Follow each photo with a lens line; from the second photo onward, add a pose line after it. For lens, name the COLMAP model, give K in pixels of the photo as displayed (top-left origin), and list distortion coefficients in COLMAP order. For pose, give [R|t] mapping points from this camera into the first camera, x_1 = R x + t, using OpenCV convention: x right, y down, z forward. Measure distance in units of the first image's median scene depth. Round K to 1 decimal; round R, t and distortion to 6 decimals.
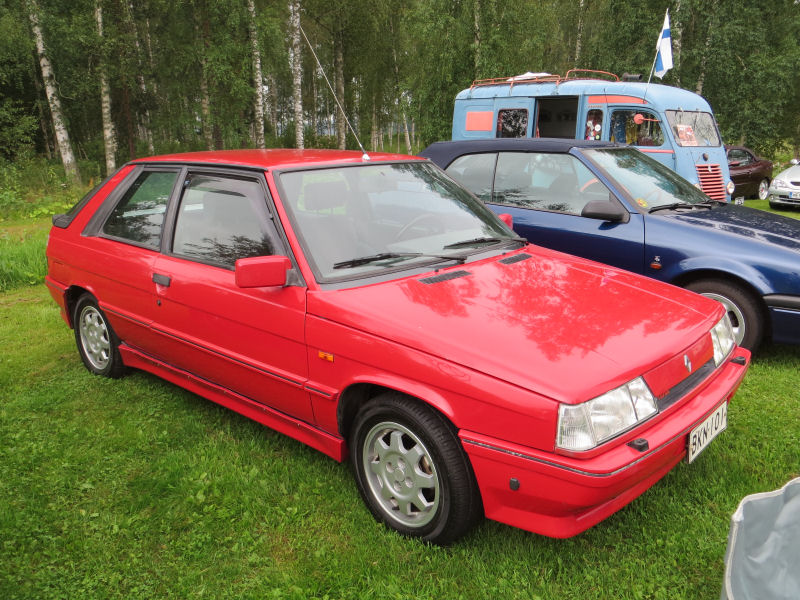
lens RADIAL K [[681.6, 0, 400.0], [0, 681.6, 300.0], [0, 0, 1]] dist [-0.009725, -0.007281]
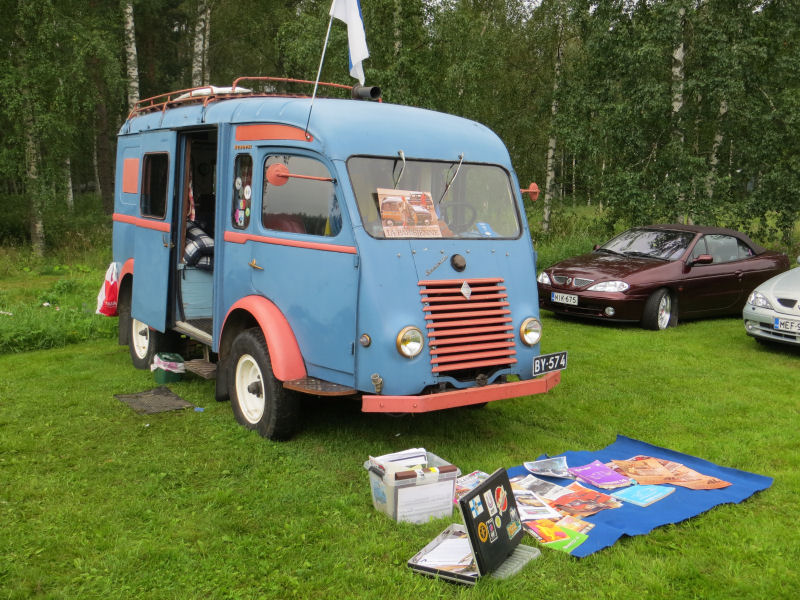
lens RADIAL K [[830.8, 0, 400.0], [0, 830.8, 300.0], [0, 0, 1]] dist [-0.017366, -0.004440]
pose [[0.997872, 0.031885, -0.056884, 0.424704], [-0.038107, 0.992990, -0.111888, -0.119454], [0.052918, 0.113818, 0.992091, 0.447445]]
